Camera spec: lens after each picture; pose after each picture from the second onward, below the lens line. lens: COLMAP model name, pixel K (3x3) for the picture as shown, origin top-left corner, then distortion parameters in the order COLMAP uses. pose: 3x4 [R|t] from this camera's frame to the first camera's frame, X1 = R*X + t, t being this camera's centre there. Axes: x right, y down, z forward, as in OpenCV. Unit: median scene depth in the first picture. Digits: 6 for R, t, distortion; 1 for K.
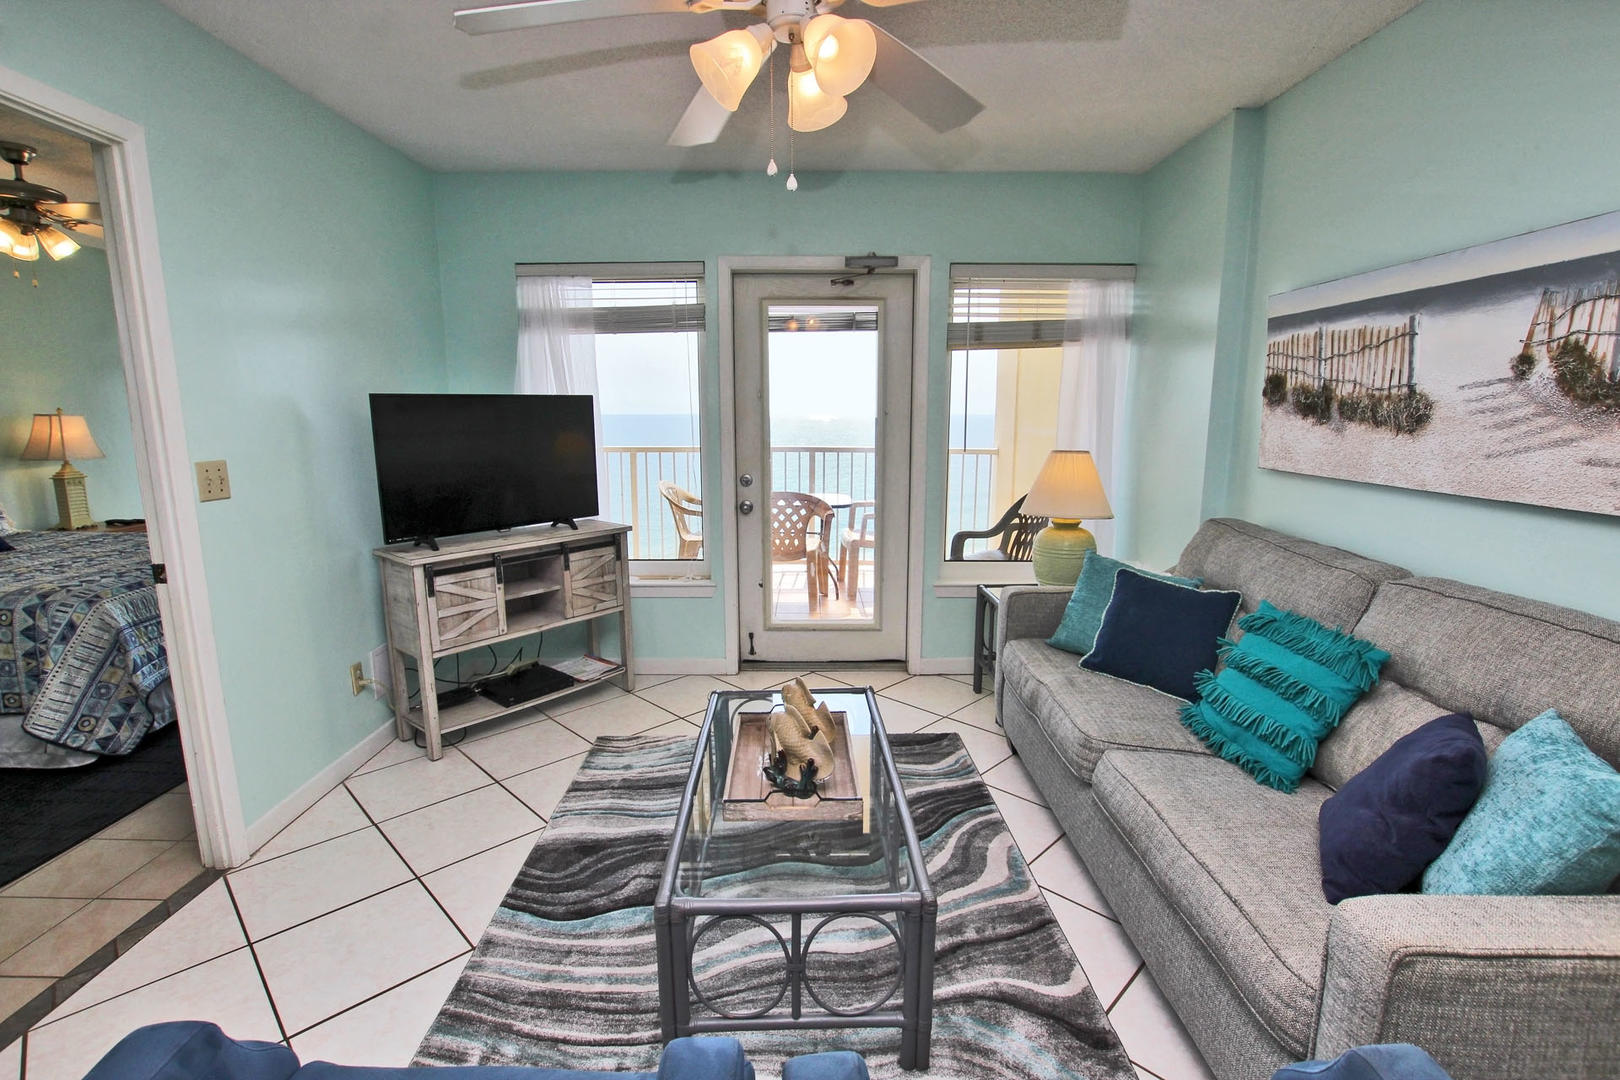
lens RADIAL K [[746.9, 0, 809.0], [0, 746.9, 542.6], [0, 0, 1]] dist [-0.033142, 0.004973]
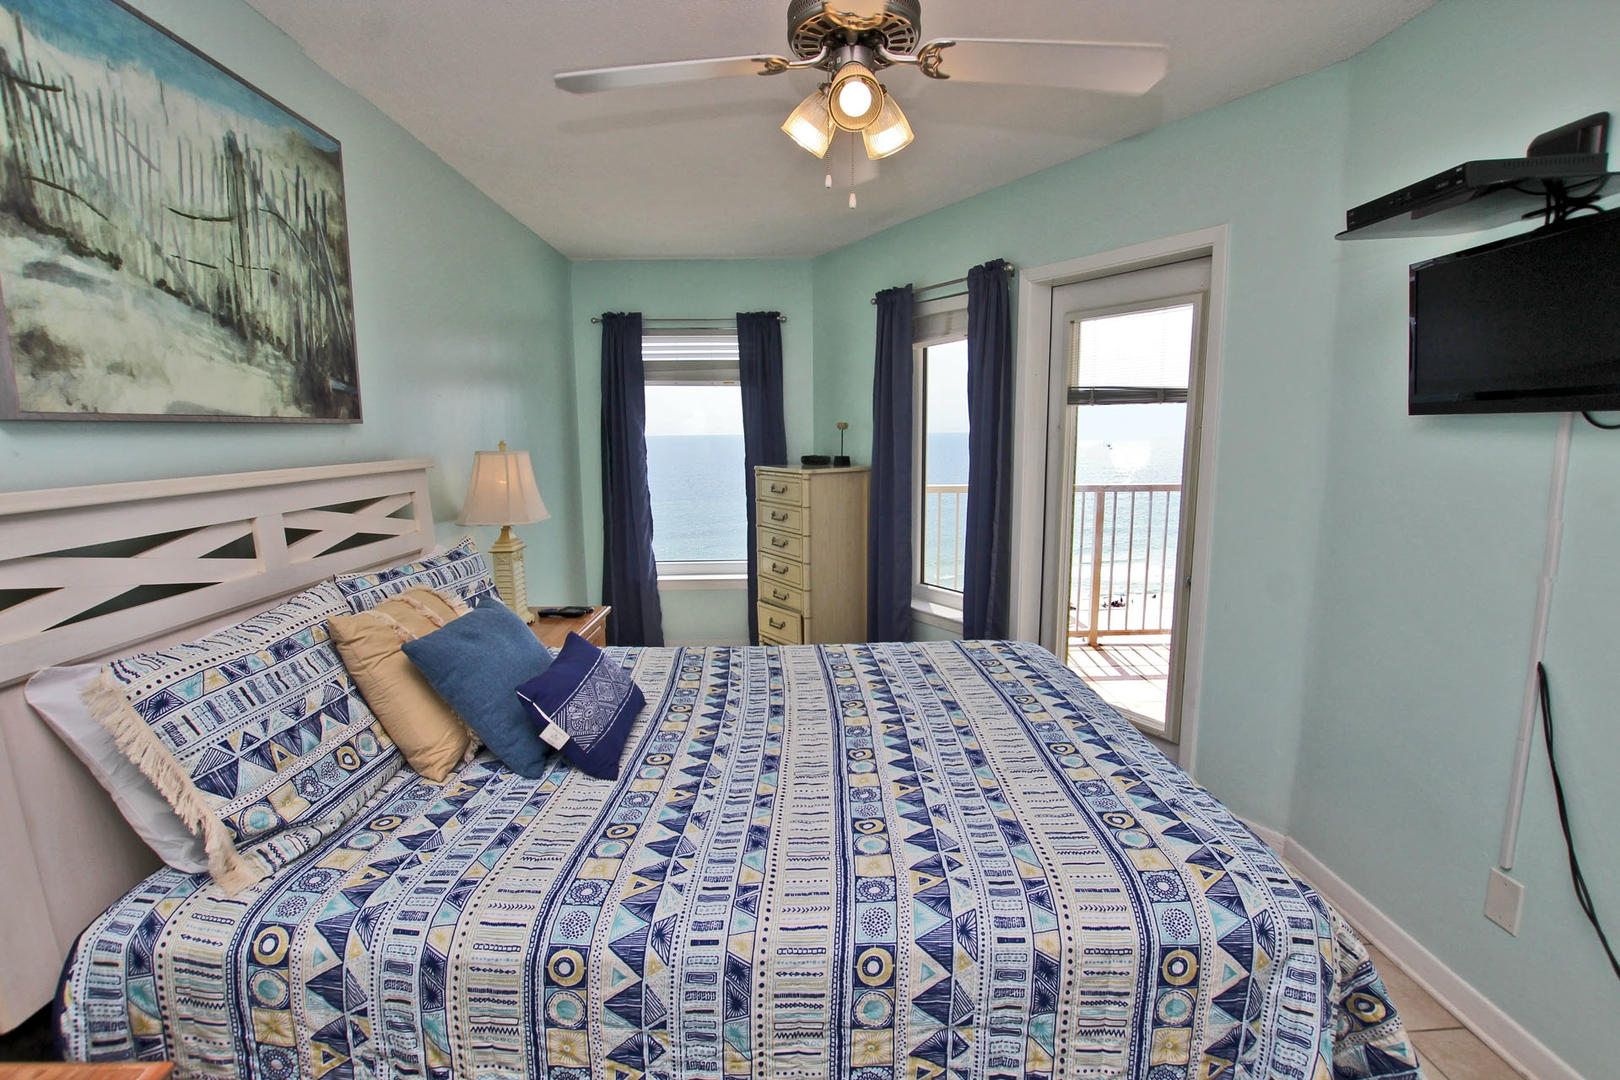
lens RADIAL K [[746.9, 0, 814.7], [0, 746.9, 540.3], [0, 0, 1]] dist [-0.033142, 0.004973]
pose [[0.999693, -0.012180, 0.021574, -1.308654], [0.012811, 0.999487, -0.029354, -0.126776], [-0.021205, 0.029622, 0.999336, 0.572610]]
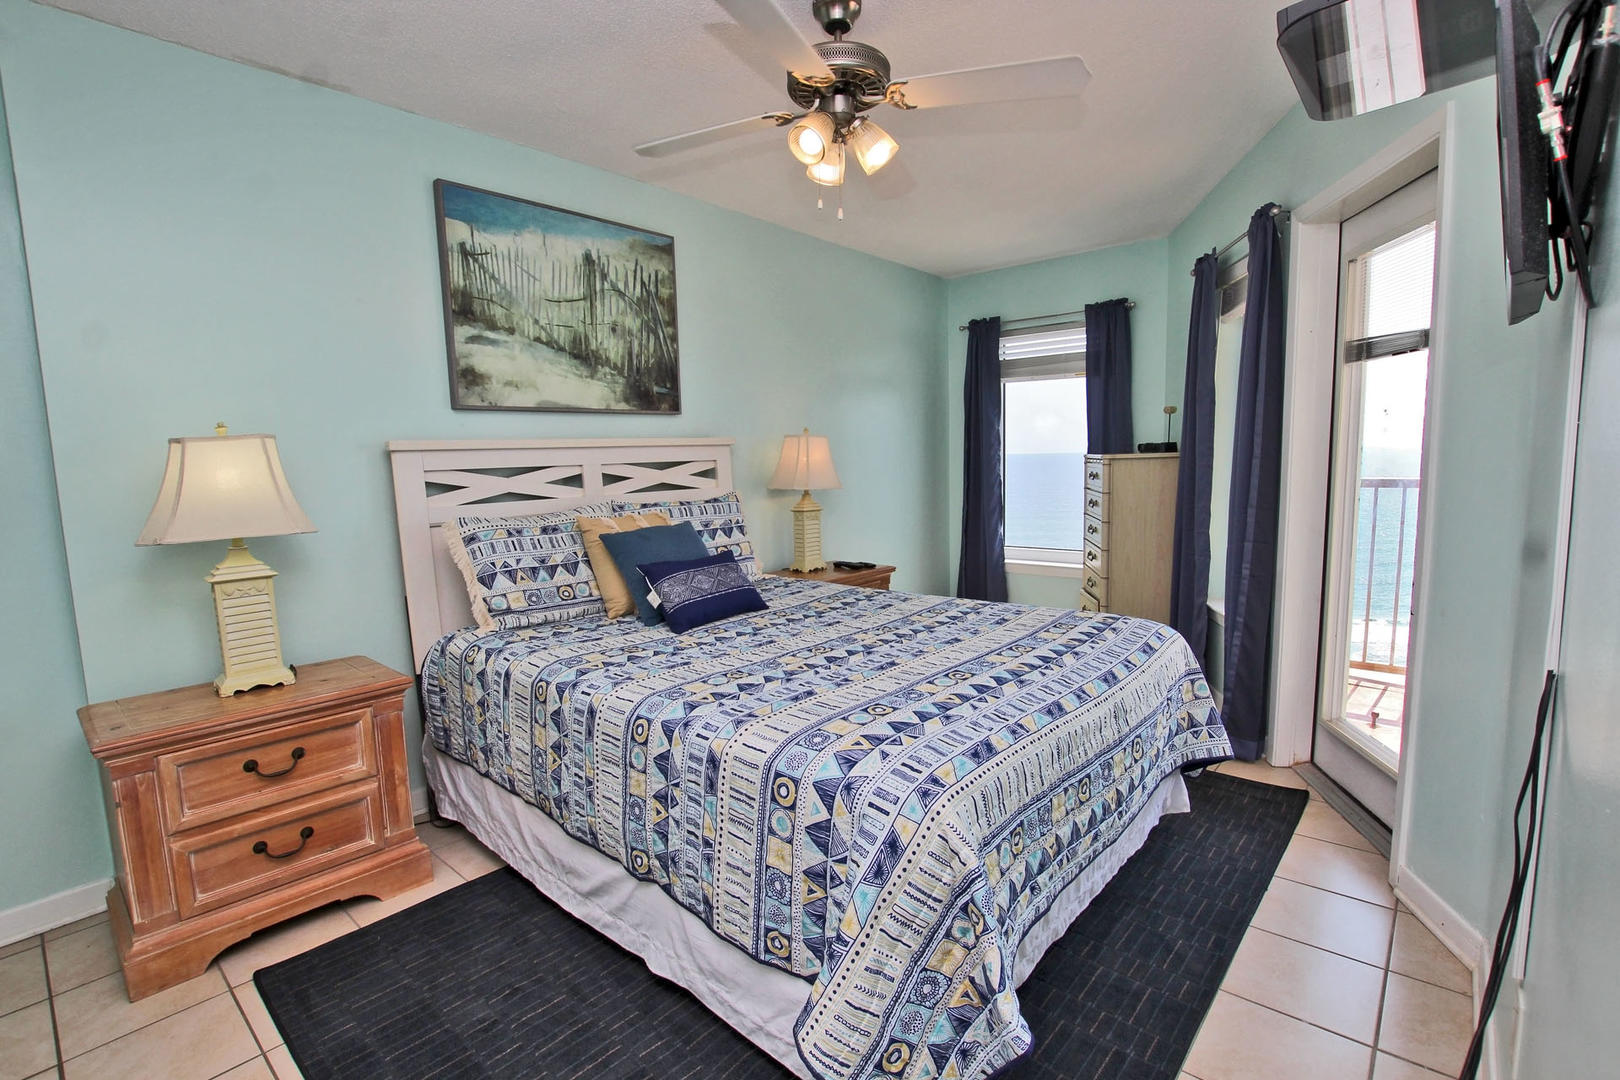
lens RADIAL K [[746.9, 0, 816.1], [0, 746.9, 539.3], [0, 0, 1]] dist [-0.033142, 0.004973]
pose [[0.756894, 0.052903, -0.651393, -0.750634], [-0.087090, 0.995994, -0.020305, -0.064910], [0.647709, 0.072098, 0.758469, 0.591089]]
